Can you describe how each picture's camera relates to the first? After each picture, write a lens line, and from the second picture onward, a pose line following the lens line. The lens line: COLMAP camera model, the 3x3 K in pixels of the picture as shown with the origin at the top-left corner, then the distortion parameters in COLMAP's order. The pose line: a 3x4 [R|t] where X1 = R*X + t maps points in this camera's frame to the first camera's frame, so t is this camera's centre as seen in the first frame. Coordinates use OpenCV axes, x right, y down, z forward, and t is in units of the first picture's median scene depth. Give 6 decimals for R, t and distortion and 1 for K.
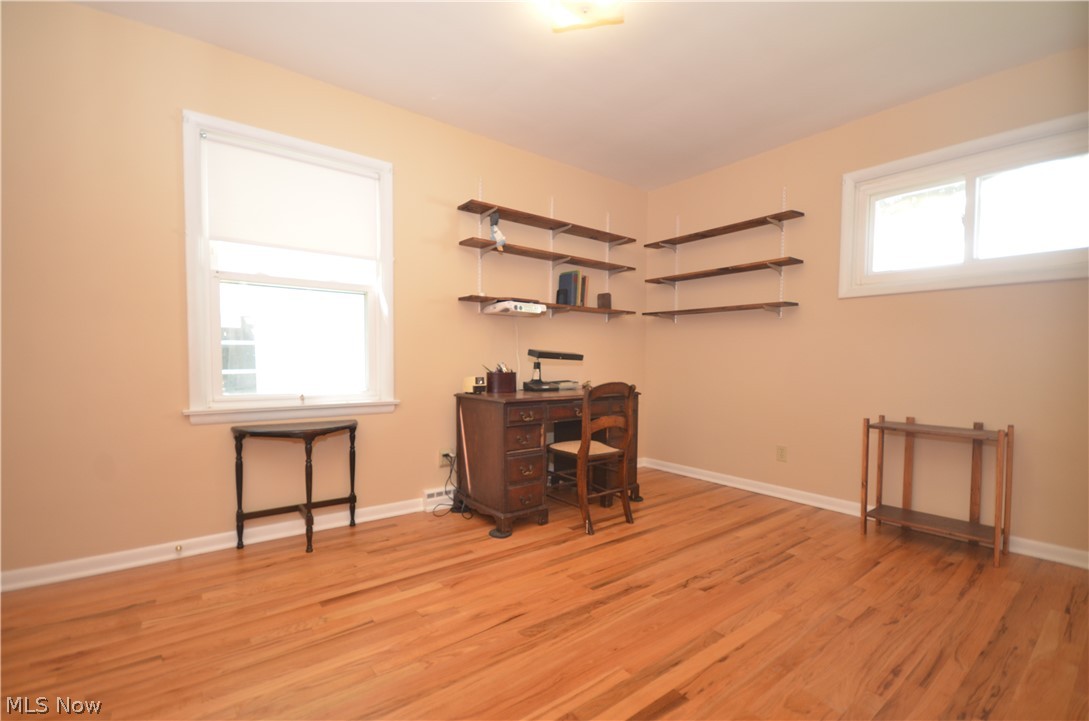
lens RADIAL K [[475.3, 0, 542.8], [0, 475.3, 380.0], [0, 0, 1]] dist [0.006193, -0.008109]
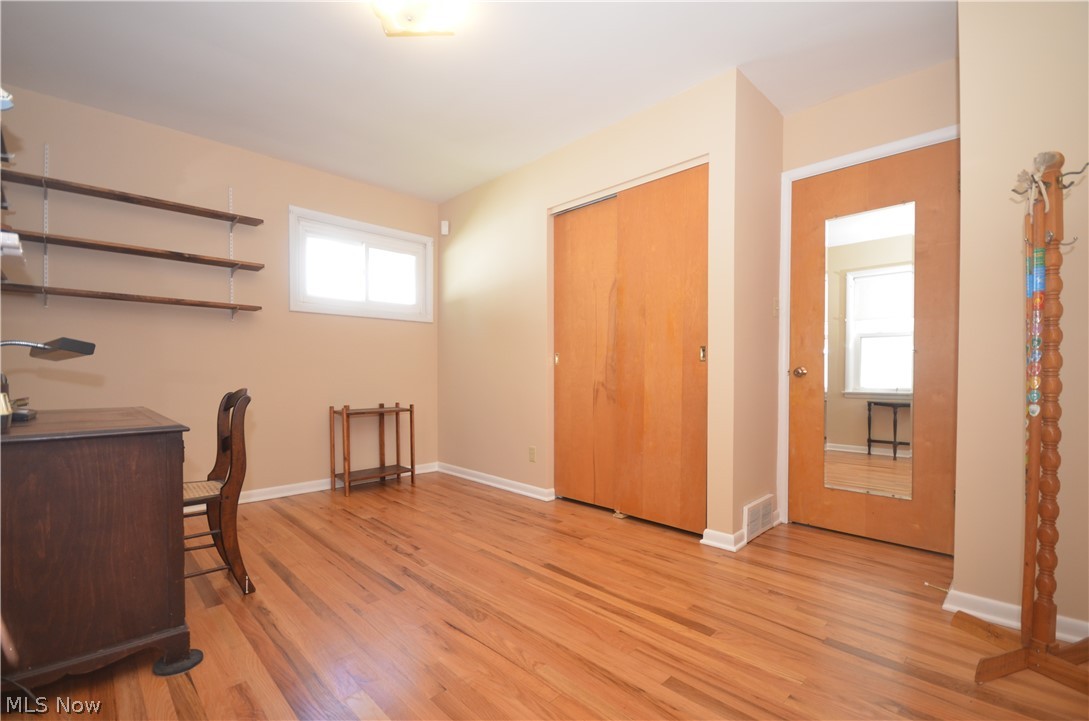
lens RADIAL K [[475.3, 0, 542.8], [0, 475.3, 380.0], [0, 0, 1]] dist [0.006193, -0.008109]
pose [[-0.127612, -0.023481, 0.991546, -0.798394], [0.041464, 0.998719, 0.028987, -0.014898], [-0.990957, 0.044813, -0.126475, 0.716401]]
